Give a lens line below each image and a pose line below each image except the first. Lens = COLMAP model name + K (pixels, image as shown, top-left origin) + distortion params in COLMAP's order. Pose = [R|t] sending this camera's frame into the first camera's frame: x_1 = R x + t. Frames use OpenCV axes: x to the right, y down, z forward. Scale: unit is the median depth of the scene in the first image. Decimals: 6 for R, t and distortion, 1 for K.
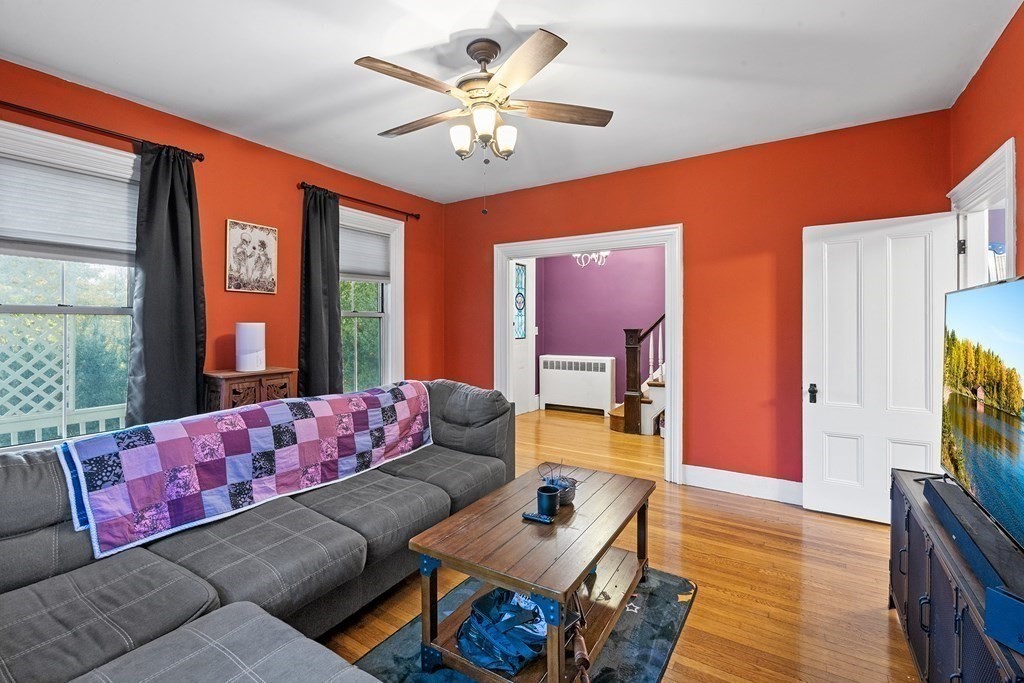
lens RADIAL K [[445.0, 0, 509.4], [0, 445.0, 326.2], [0, 0, 1]] dist [-0.019098, -0.000076]
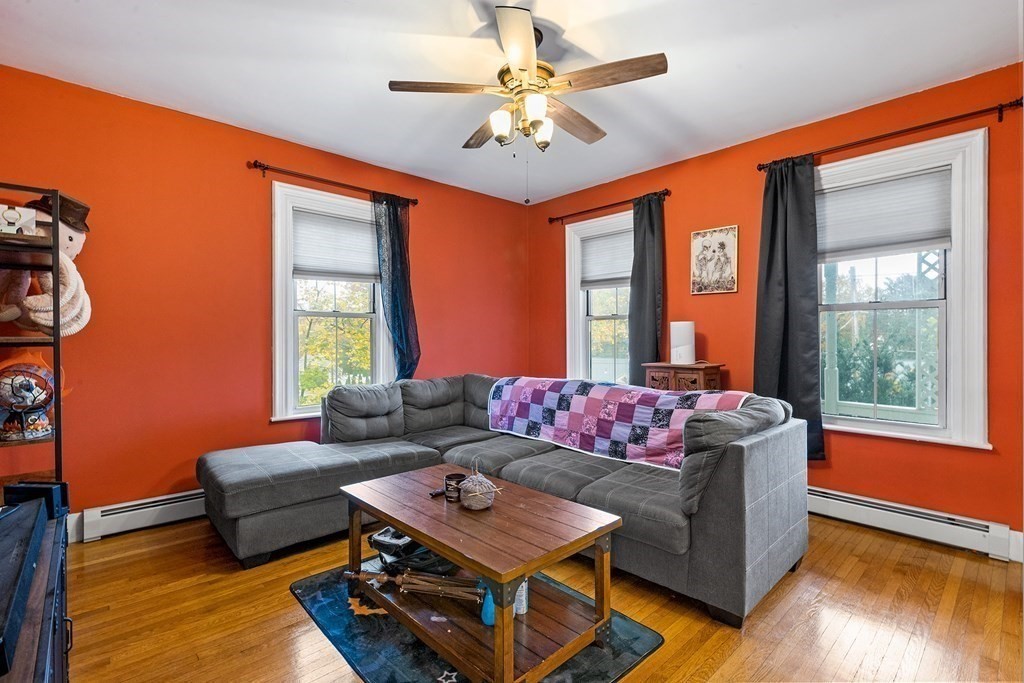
lens RADIAL K [[474.8, 0, 510.9], [0, 474.8, 339.1], [0, 0, 1]] dist [0.000471, -0.000325]
pose [[-0.248927, 0.008149, -0.968488, 0.675648], [-0.000611, 0.999963, 0.008571, 0.025417], [0.968522, 0.002725, -0.248912, 0.844261]]
